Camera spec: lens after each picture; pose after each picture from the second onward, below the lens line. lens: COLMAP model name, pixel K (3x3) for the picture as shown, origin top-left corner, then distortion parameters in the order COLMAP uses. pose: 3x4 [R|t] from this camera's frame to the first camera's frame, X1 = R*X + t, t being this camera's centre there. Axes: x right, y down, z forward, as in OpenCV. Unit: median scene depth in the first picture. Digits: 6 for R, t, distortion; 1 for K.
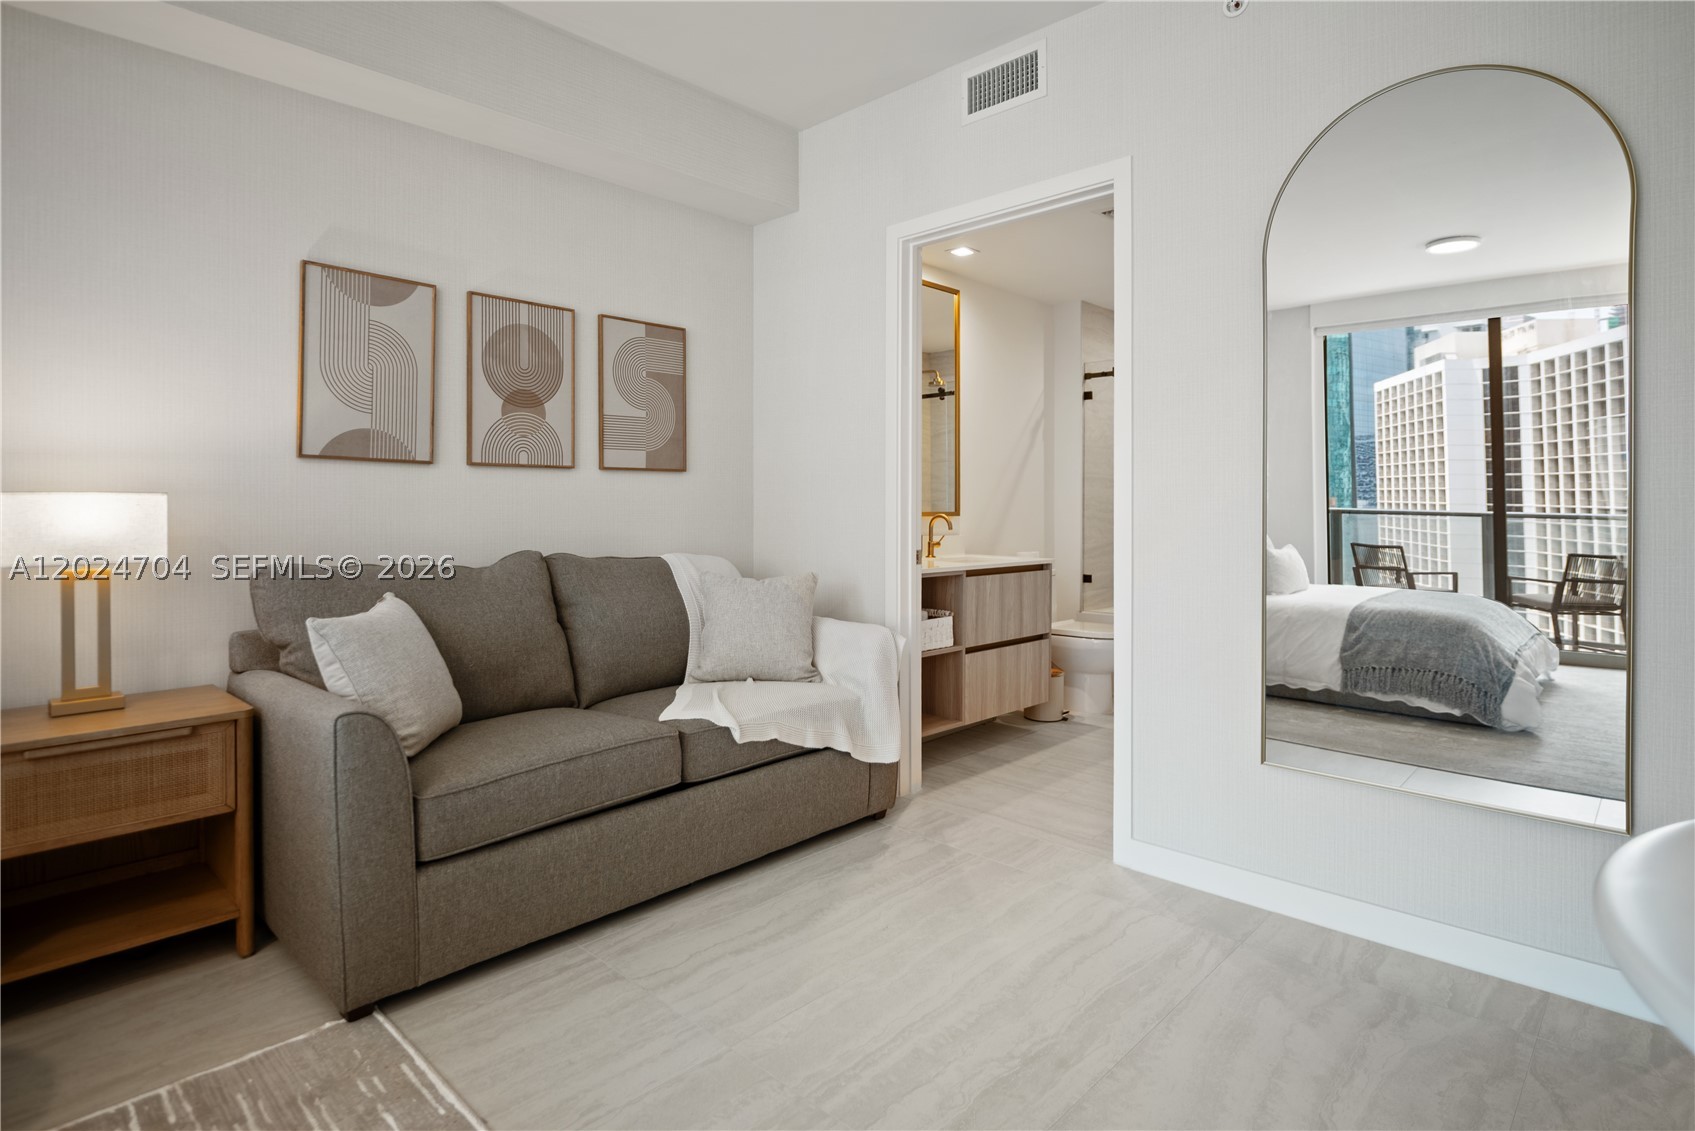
lens RADIAL K [[885.3, 0, 836.5], [0, 885.3, 508.4], [0, 0, 1]] dist [-0.003023, -0.001355]
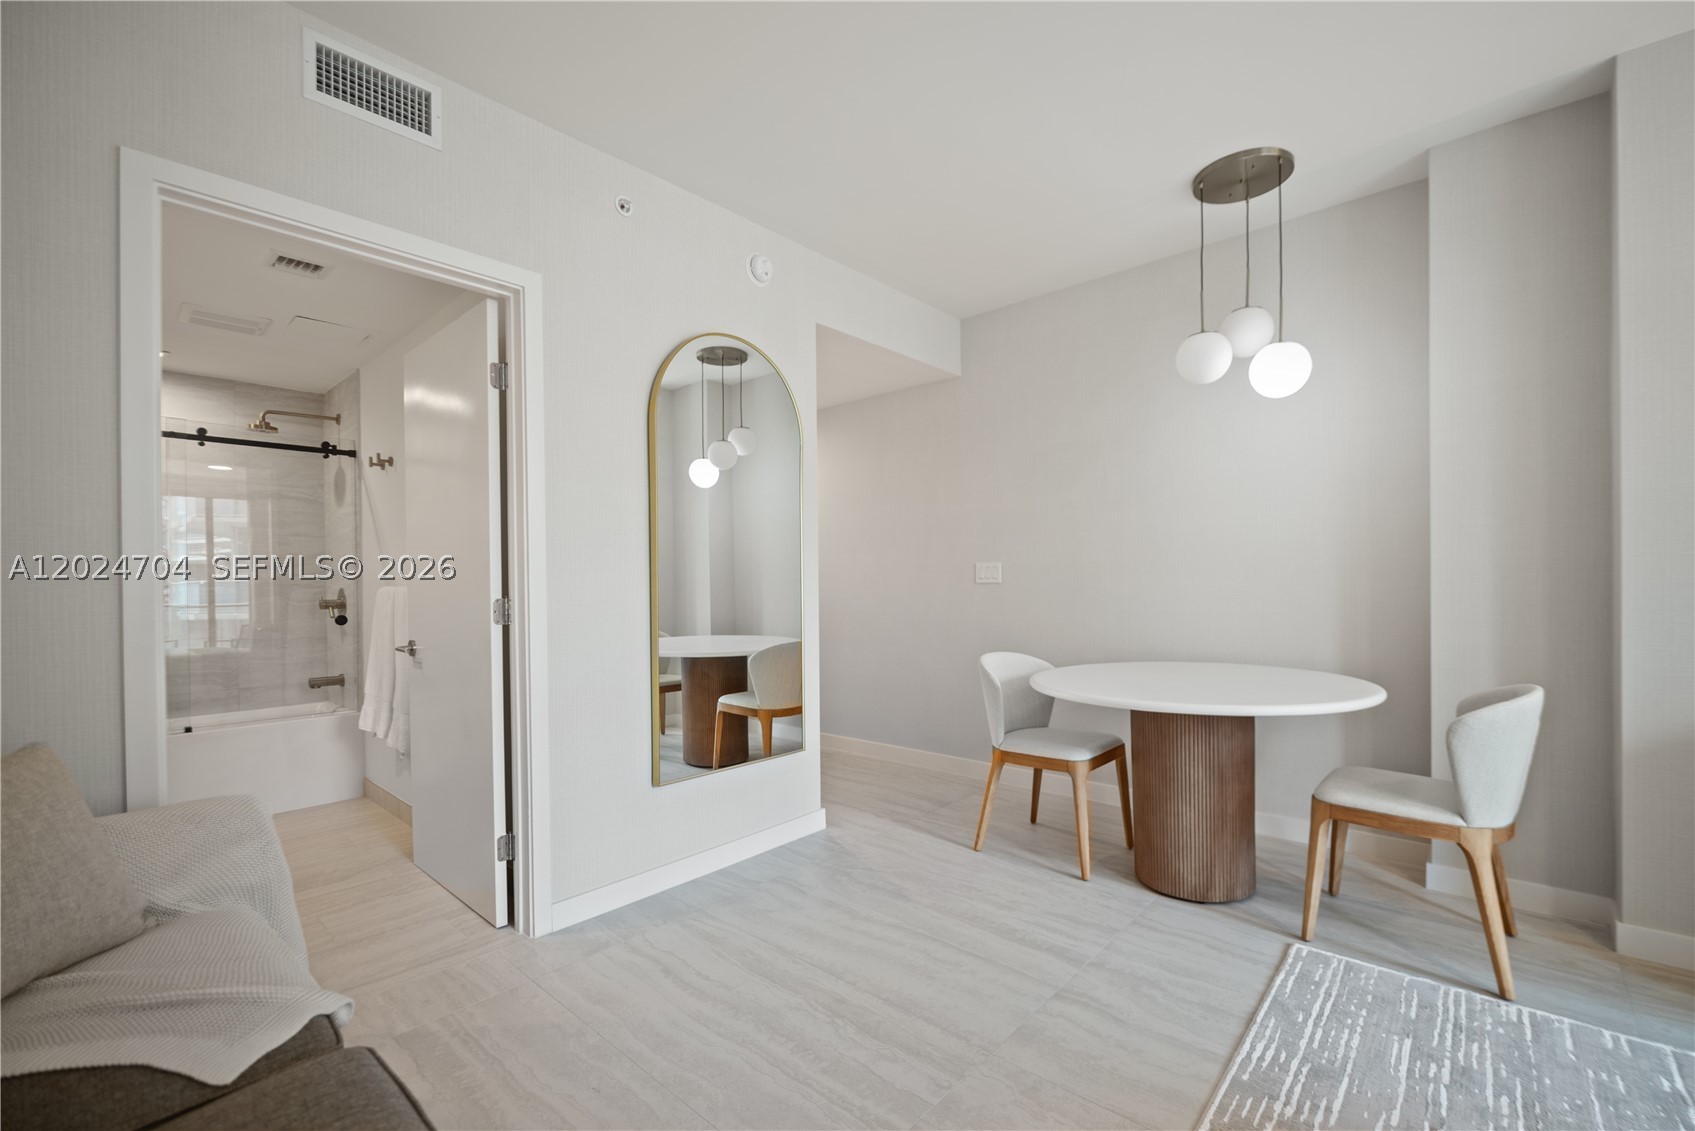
lens RADIAL K [[722.2, 0, 849.2], [0, 722.2, 585.6], [0, 0, 1]] dist [-0.002291, -0.000556]
pose [[-0.035810, -0.001984, 0.999357, -0.450549], [0.014404, 0.999893, 0.002501, -0.011795], [-0.999255, 0.014484, -0.035777, 0.526534]]
